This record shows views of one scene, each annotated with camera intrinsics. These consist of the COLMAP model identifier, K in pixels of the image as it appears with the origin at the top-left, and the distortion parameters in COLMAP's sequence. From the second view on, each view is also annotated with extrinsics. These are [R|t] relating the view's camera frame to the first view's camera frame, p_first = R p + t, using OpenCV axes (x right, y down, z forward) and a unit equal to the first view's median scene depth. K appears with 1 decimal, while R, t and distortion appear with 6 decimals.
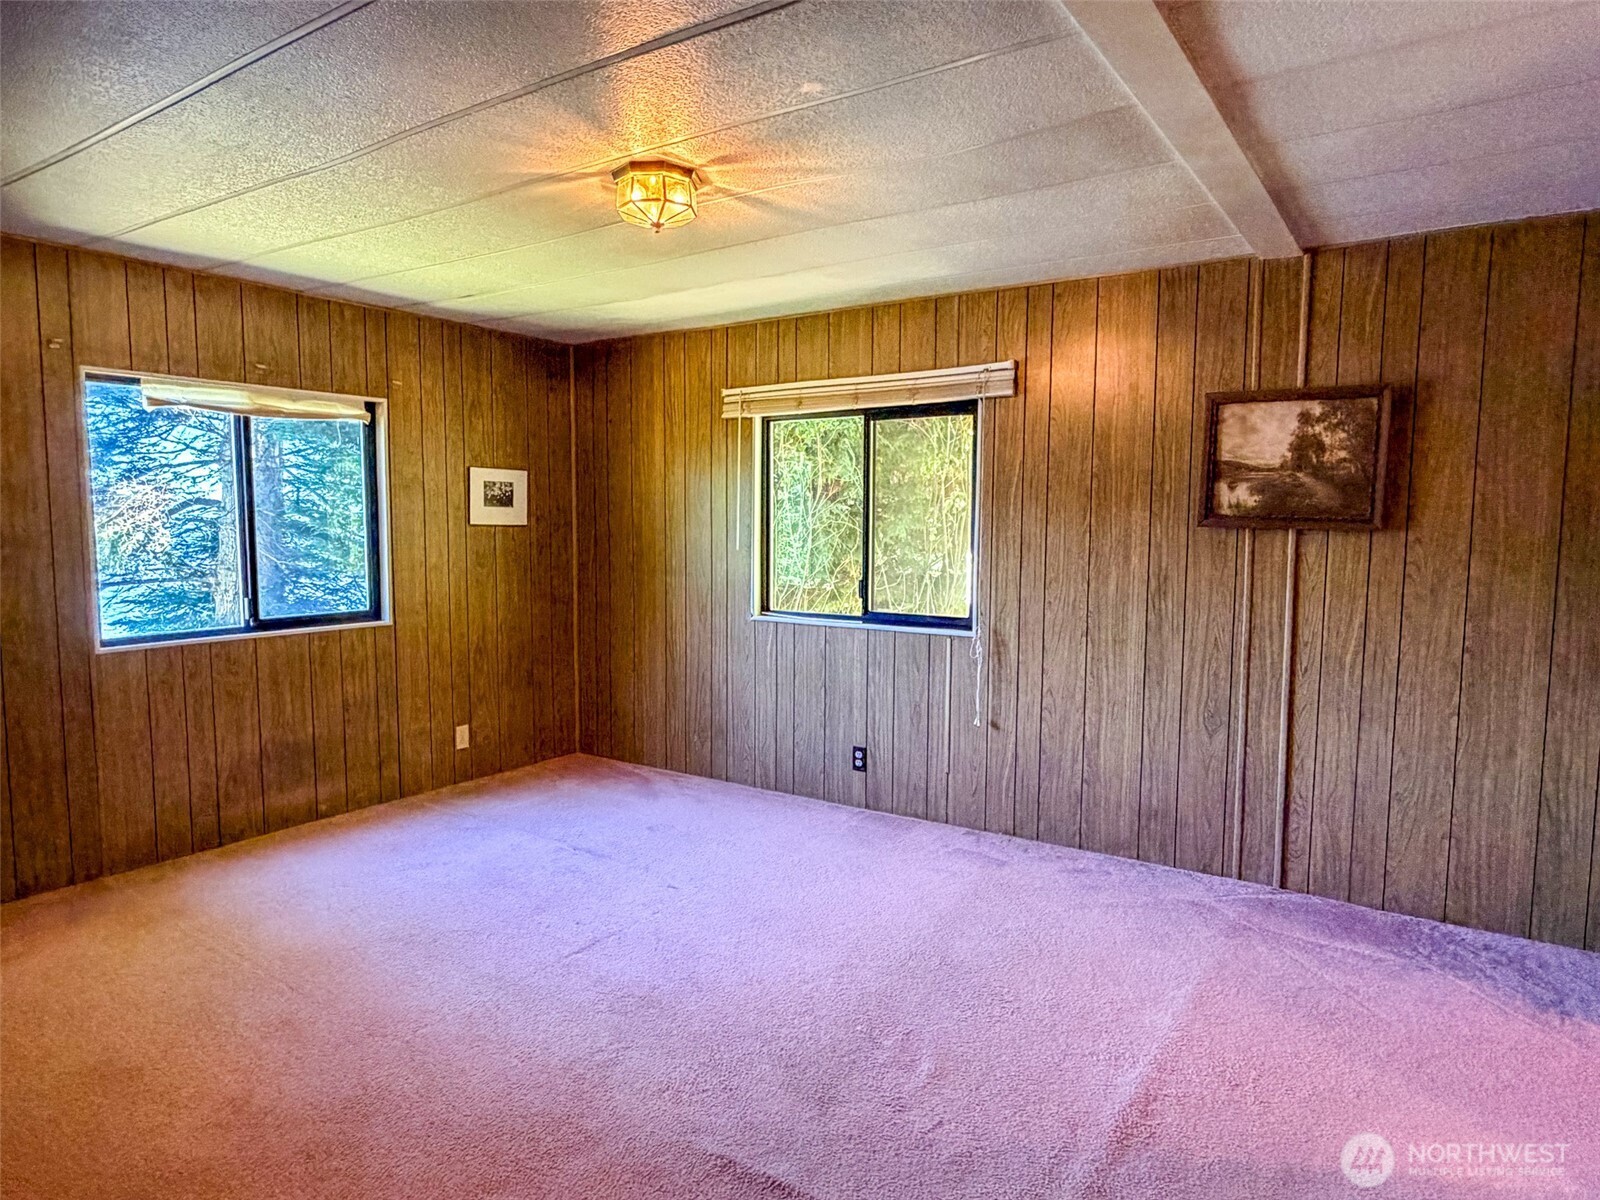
lens RADIAL K [[991.4, 0, 803.7], [0, 991.4, 605.4], [0, 0, 1]] dist [0.002031, 0.001024]
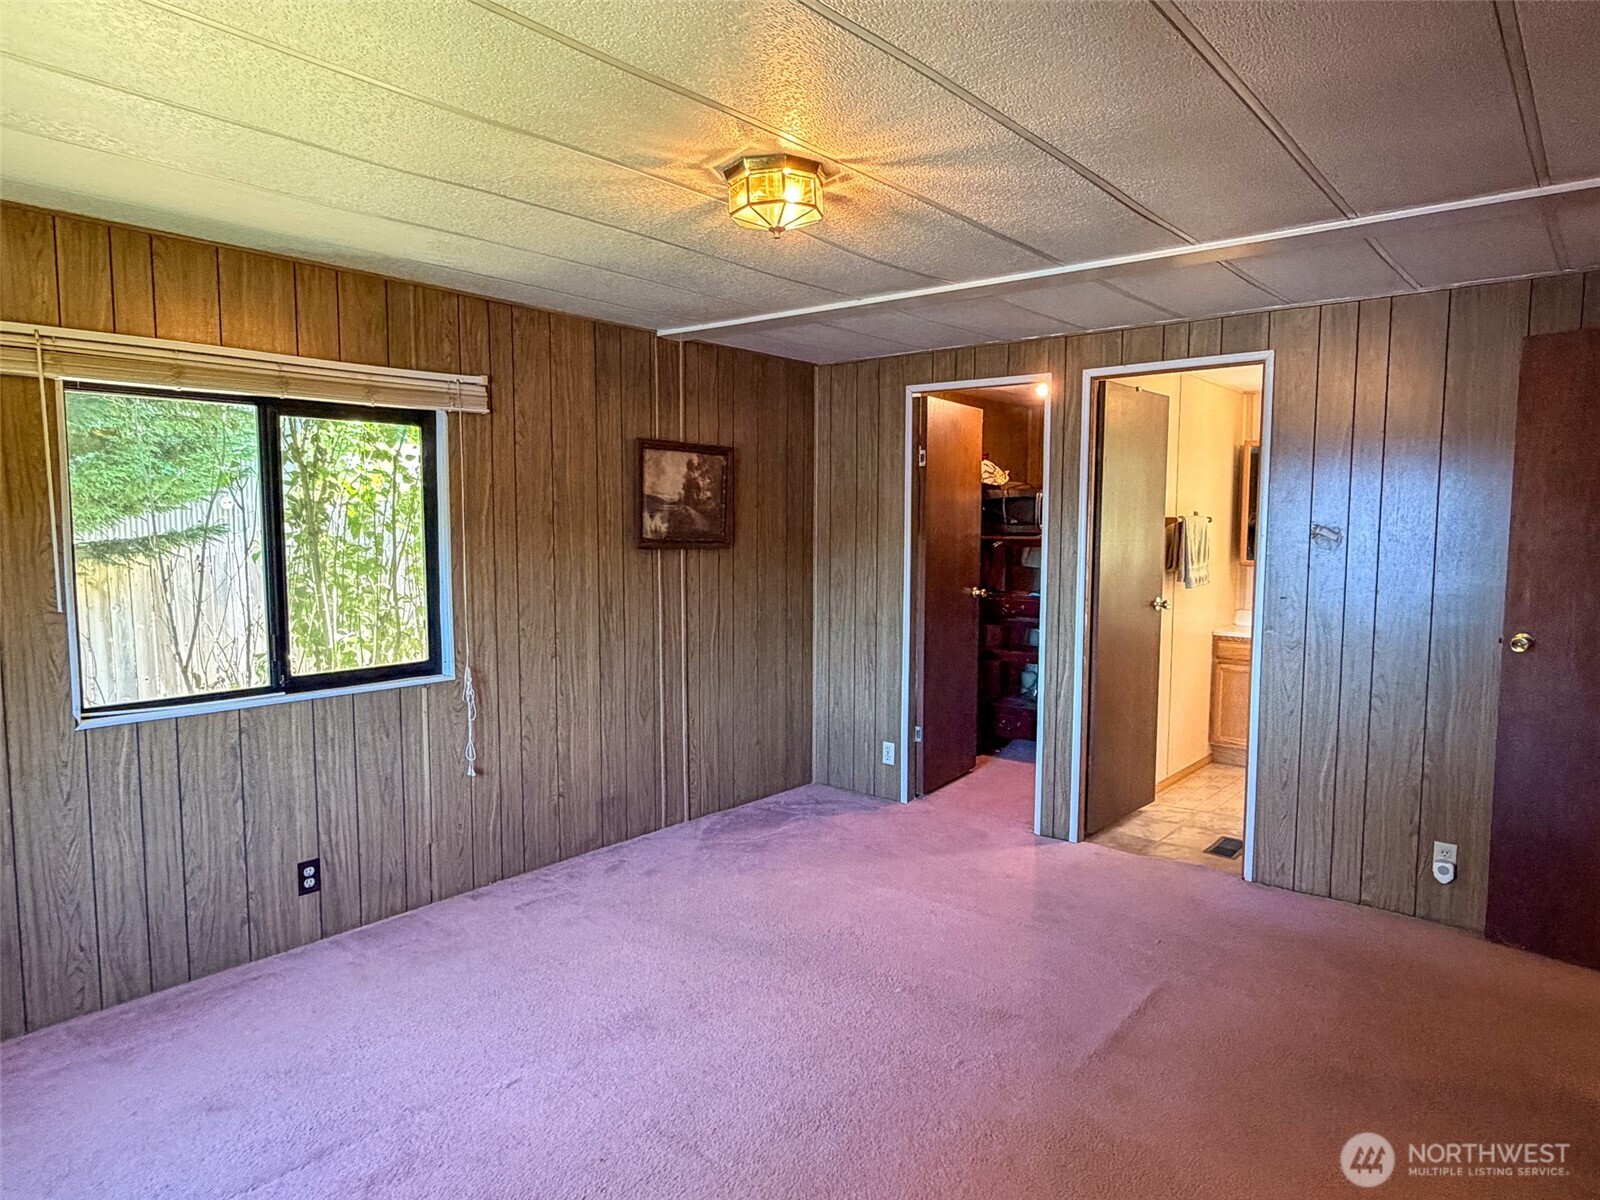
lens RADIAL K [[991.4, 0, 803.7], [0, 991.4, 605.4], [0, 0, 1]] dist [0.002031, 0.001024]
pose [[0.093273, -0.093183, 0.991270, -0.734105], [0.079863, 0.993103, 0.085840, -0.093350], [-0.992432, 0.071159, 0.100071, 0.651262]]
